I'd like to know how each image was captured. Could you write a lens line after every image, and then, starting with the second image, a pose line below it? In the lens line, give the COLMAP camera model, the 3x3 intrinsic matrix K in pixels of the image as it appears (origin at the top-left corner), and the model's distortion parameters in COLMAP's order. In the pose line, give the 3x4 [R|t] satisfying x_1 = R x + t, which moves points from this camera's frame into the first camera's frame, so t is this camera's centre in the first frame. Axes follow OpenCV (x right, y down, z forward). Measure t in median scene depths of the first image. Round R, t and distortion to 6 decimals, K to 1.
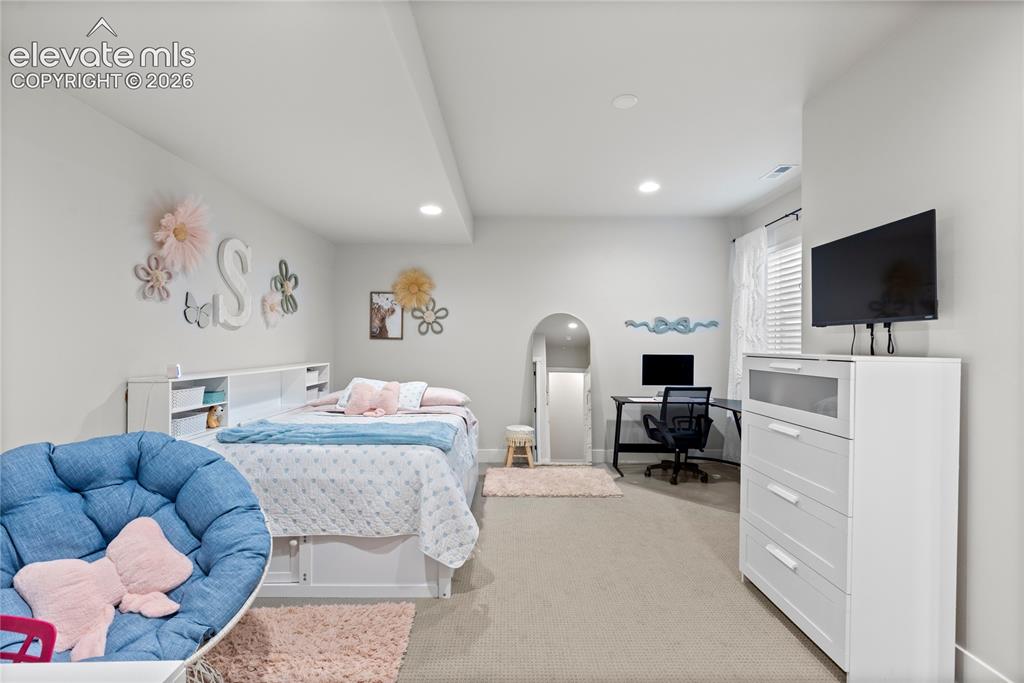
lens RADIAL K [[469.3, 0, 511.0], [0, 469.3, 345.2], [0, 0, 1]] dist [0.009521, -0.002566]
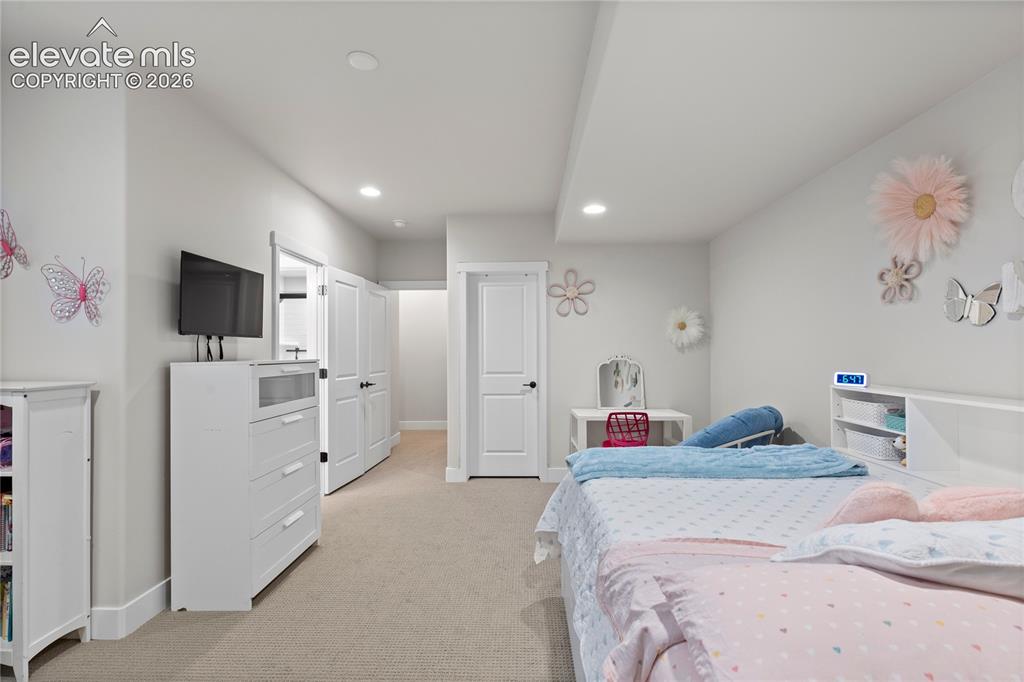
lens RADIAL K [[469.3, 0, 511.6], [0, 469.3, 346.7], [0, 0, 1]] dist [0.009521, -0.002566]
pose [[-0.999481, 0.000950, 0.032204, -0.055654], [0.000434, 0.999871, -0.016037, 0.003884], [-0.032215, -0.016014, -0.999353, 2.189482]]
